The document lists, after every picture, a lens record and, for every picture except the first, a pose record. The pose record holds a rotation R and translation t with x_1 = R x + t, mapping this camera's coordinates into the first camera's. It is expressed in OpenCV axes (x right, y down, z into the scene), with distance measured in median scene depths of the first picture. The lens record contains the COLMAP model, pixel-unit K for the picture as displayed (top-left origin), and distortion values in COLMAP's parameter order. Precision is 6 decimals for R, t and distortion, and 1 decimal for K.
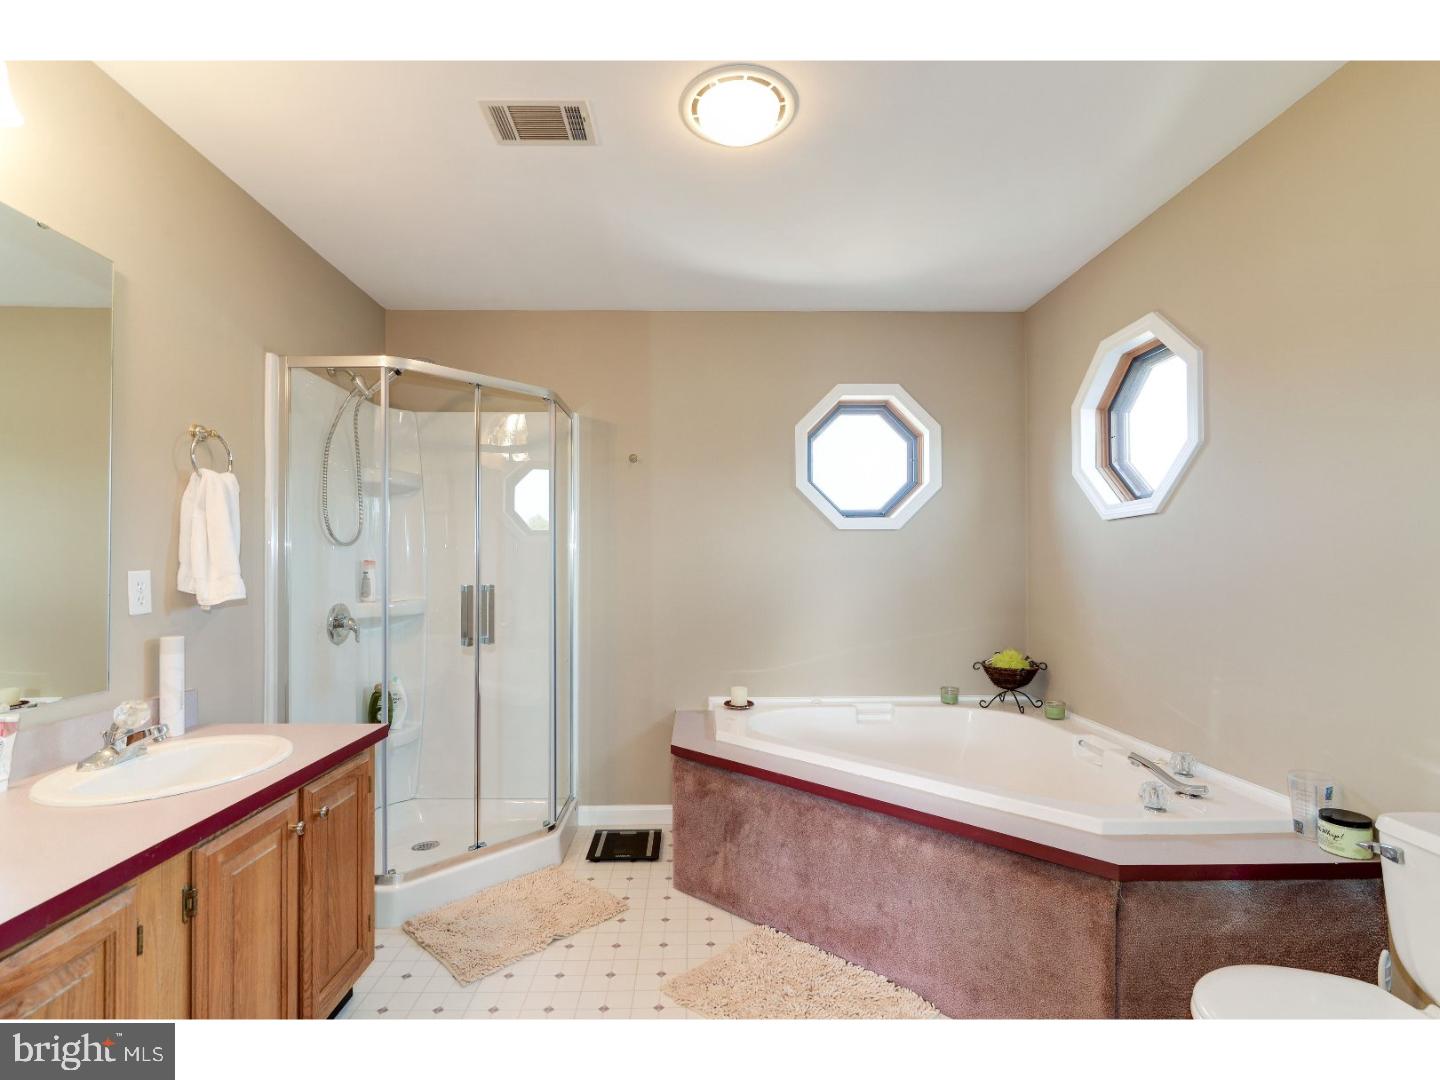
lens RADIAL K [[654.4, 0, 715.1], [0, 654.4, 545.4], [0, 0, 1]] dist [-0.002204, -0.000218]
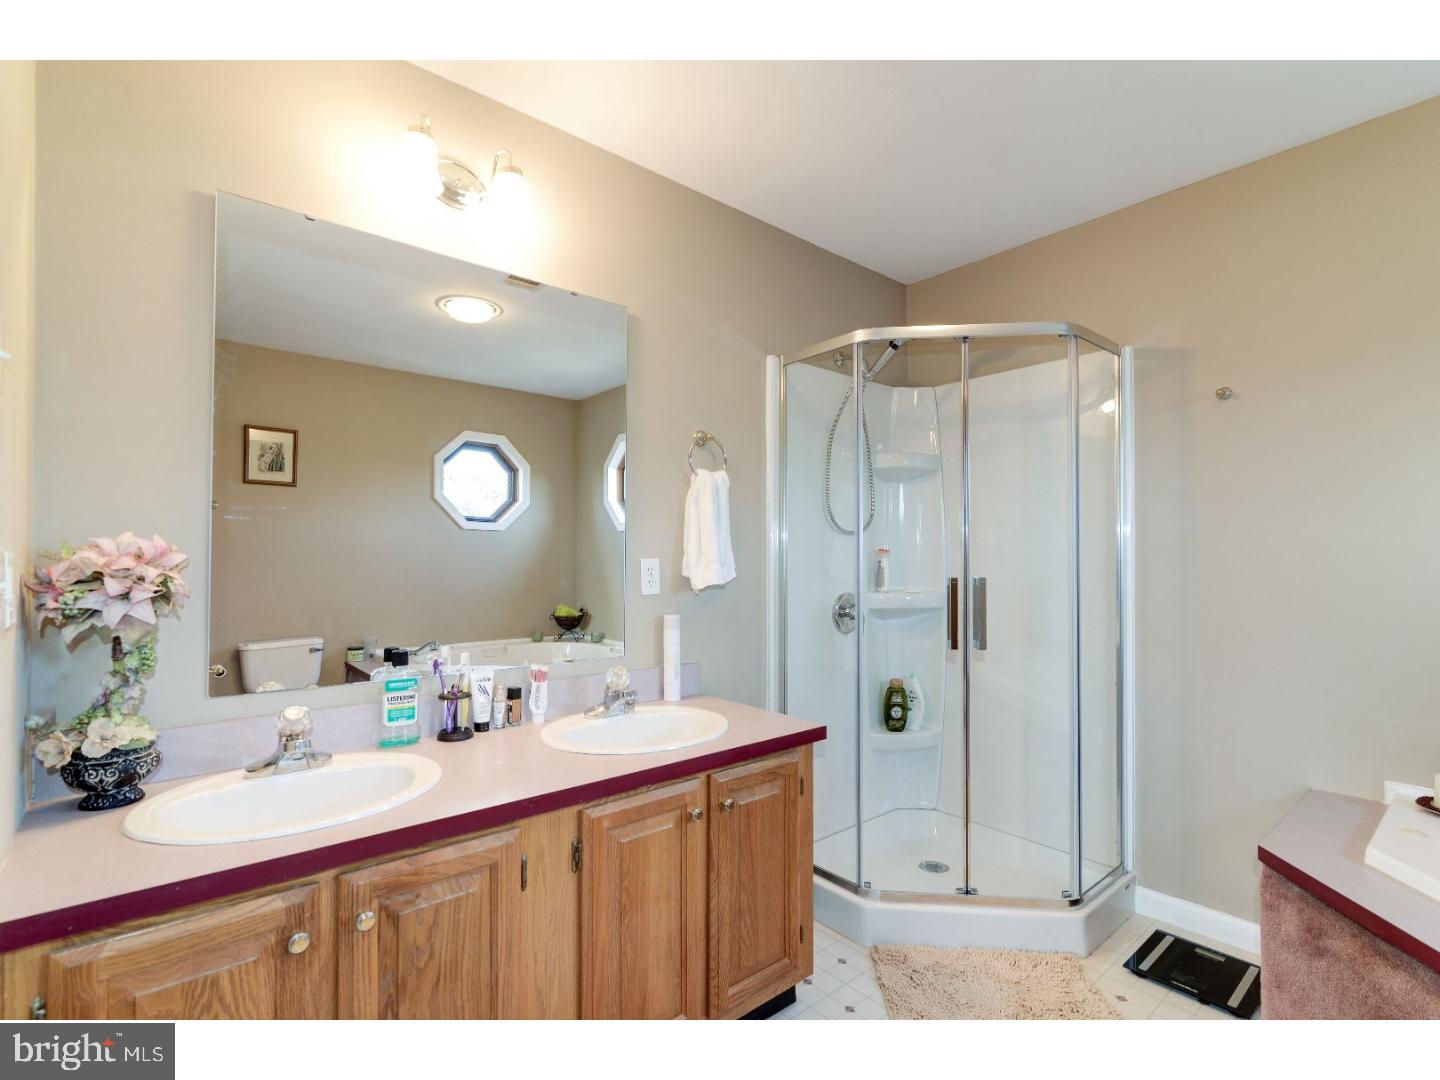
lens RADIAL K [[682.3, 0, 720.0], [0, 682.3, 540.0], [0, 0, 1]] dist [-0.000986, -0.000078]
pose [[0.627159, -0.017224, -0.778701, 0.161485], [0.024007, 0.999708, -0.002778, 0.010366], [0.778521, -0.016952, 0.627389, 0.284380]]
